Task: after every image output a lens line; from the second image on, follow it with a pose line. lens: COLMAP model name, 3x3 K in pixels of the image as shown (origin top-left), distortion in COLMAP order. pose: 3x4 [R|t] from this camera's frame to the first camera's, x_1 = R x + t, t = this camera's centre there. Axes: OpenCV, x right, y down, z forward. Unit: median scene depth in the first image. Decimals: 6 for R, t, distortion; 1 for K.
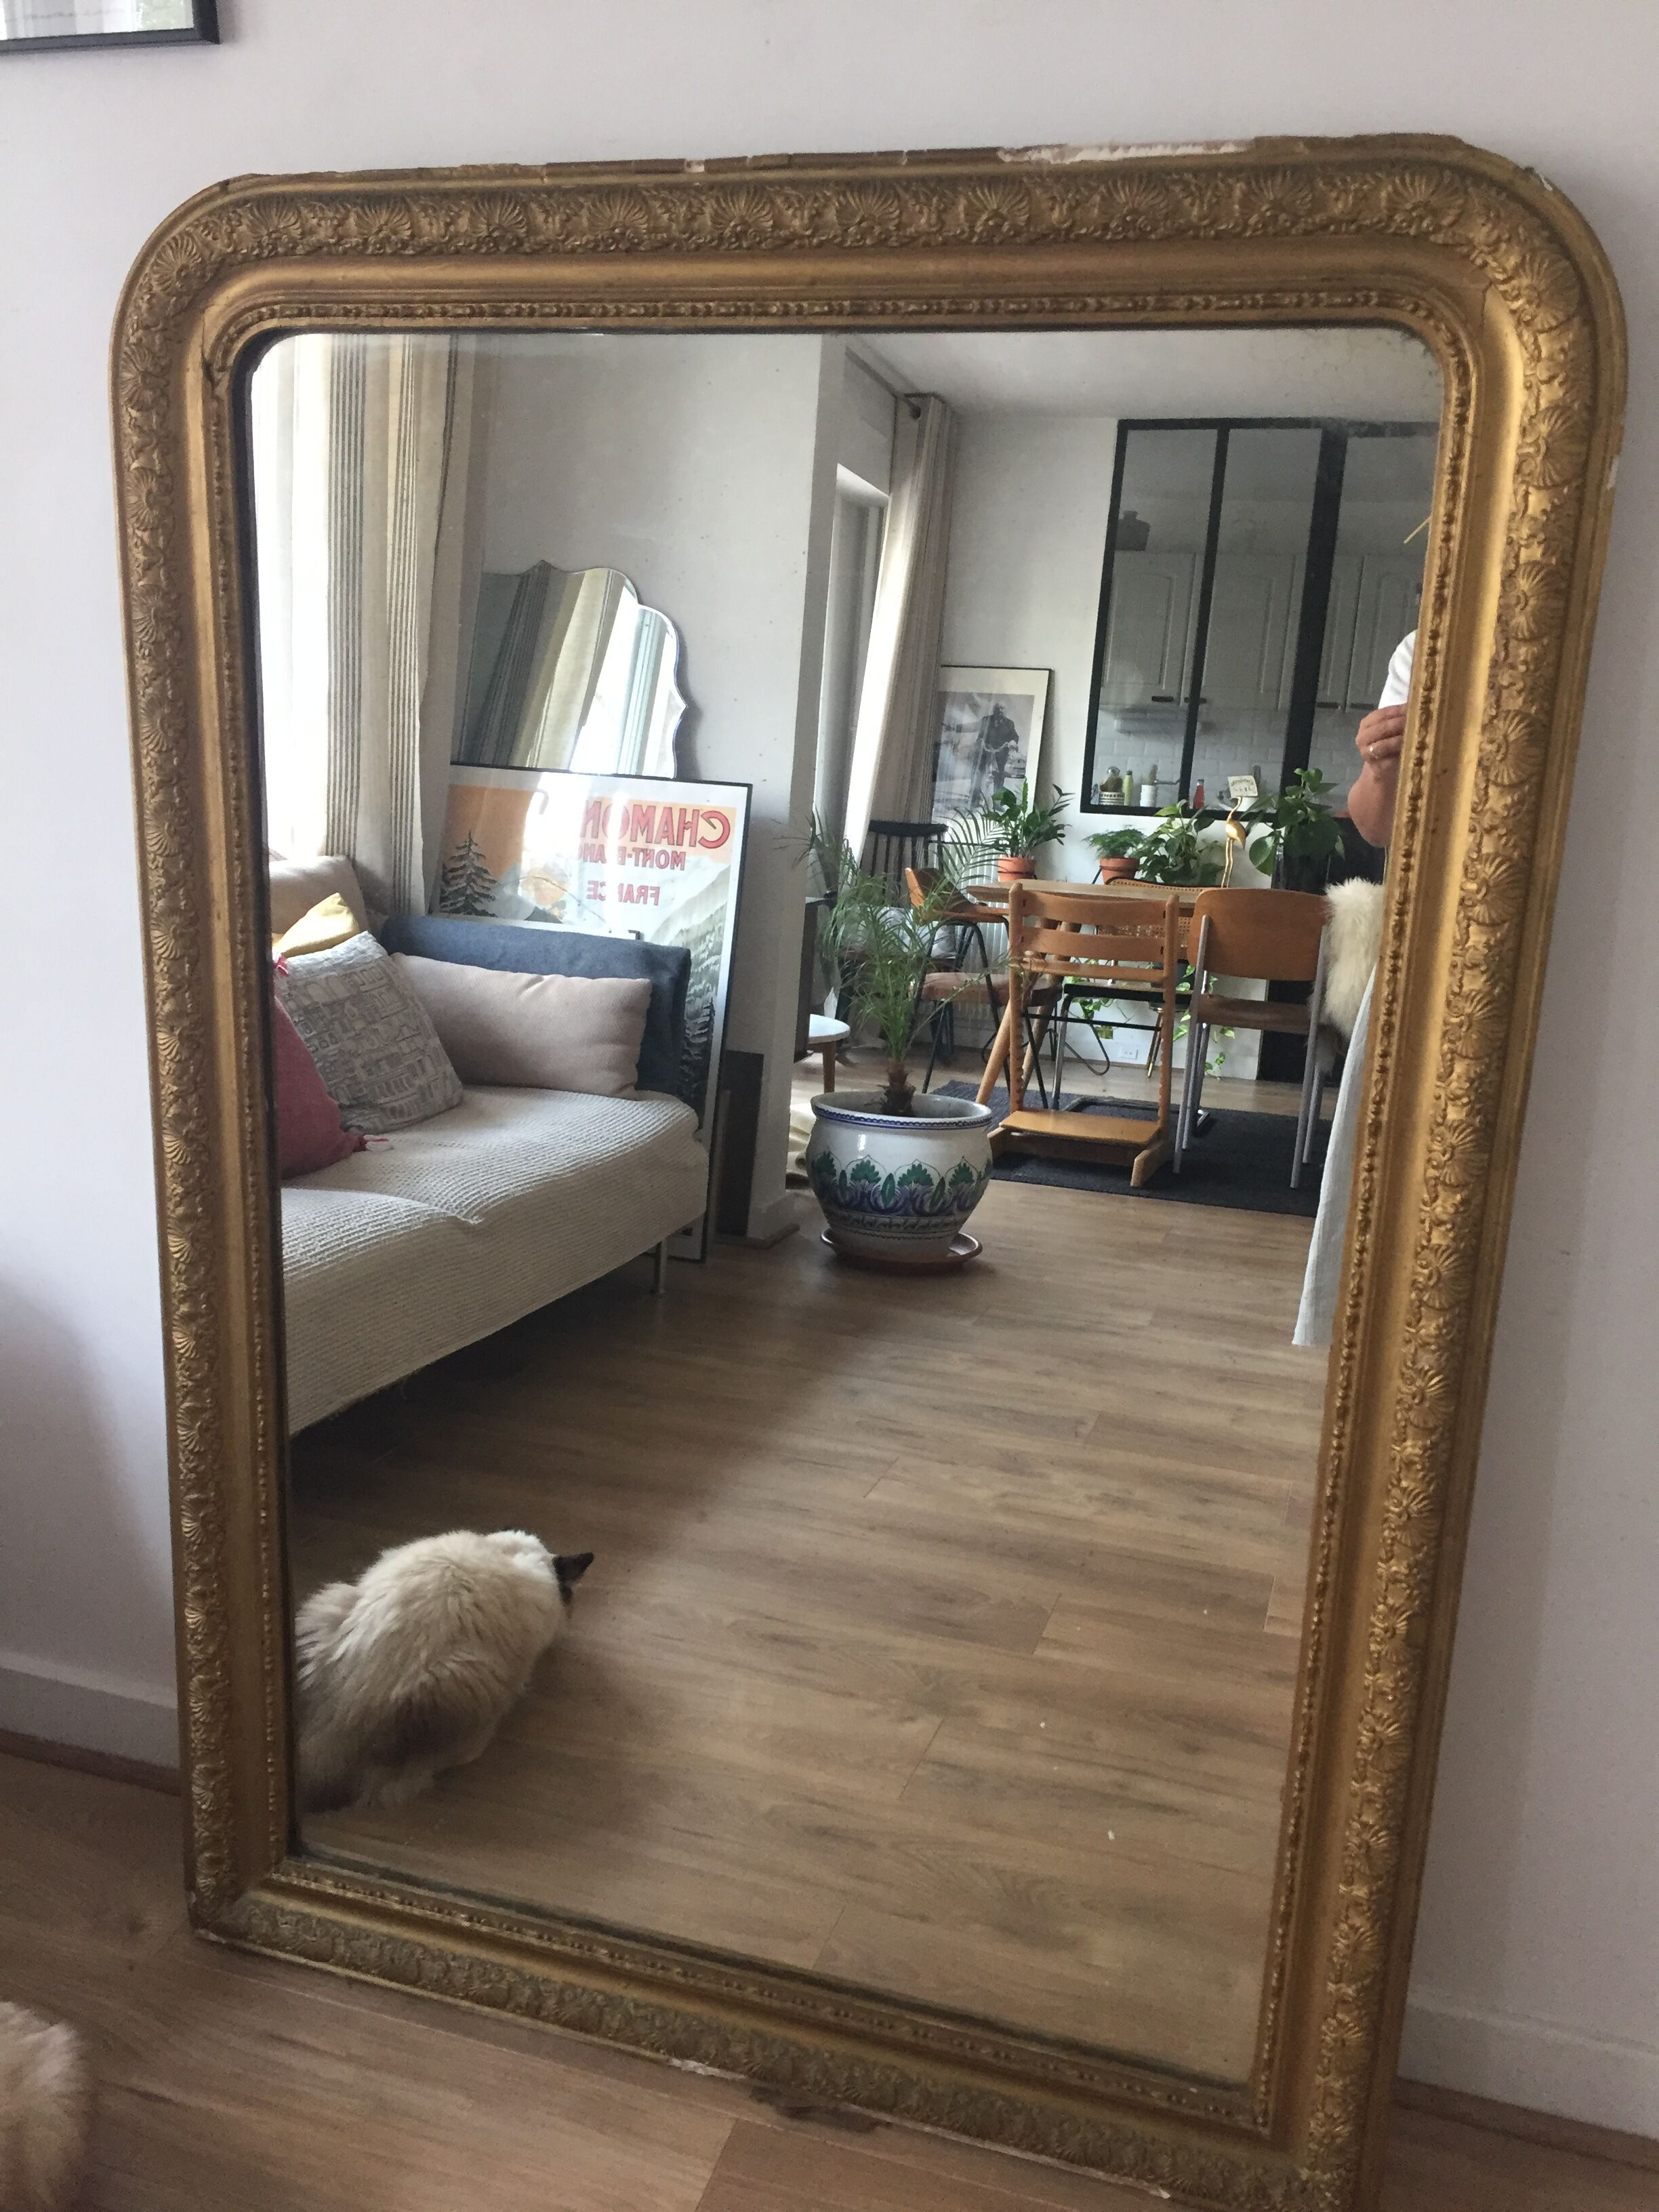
lens RADIAL K [[1828.7, 0, 829.5], [0, 1828.7, 1106.0], [0, 0, 1]] dist [0.048724, -0.088614]
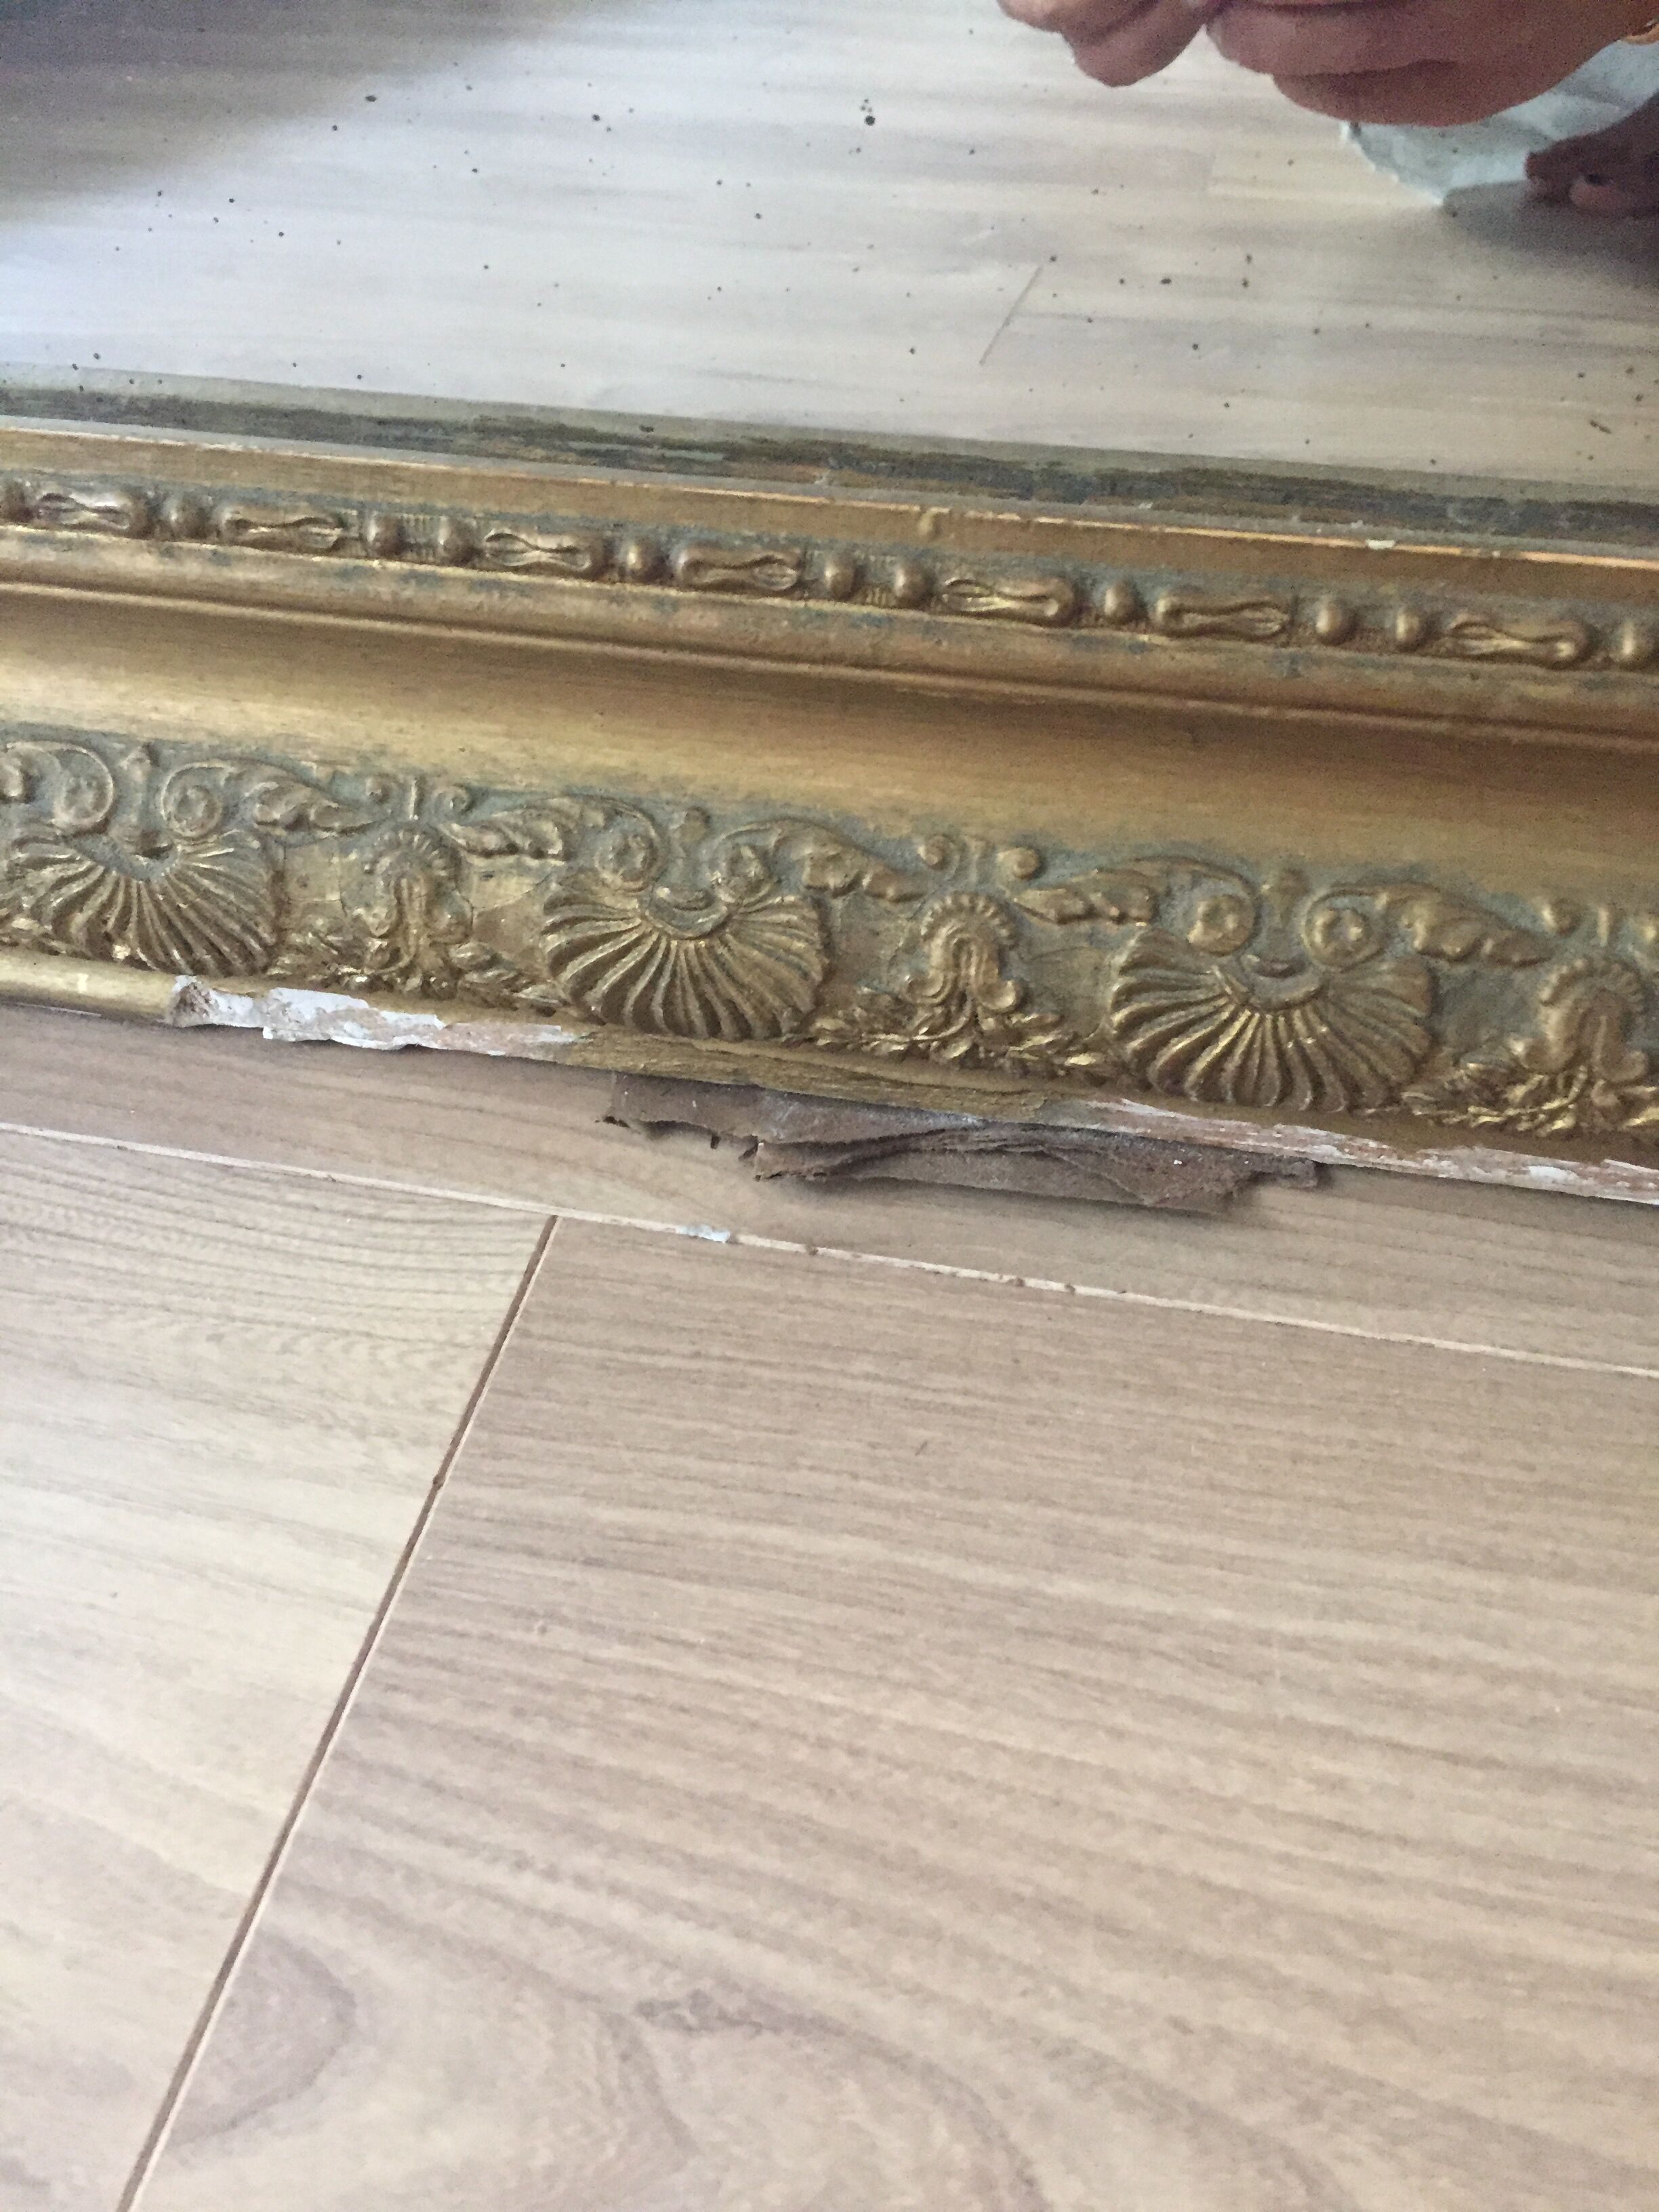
lens RADIAL K [[3763.7, 0, 829.5], [0, 3763.7, 1106.0], [0, 0, 1]] dist [0.015994, -1.528998]
pose [[0.995283, -0.096571, 0.009302, -0.023720], [0.081275, 0.882302, 0.463614, 0.362491], [-0.052979, -0.460671, 0.885988, 0.661139]]
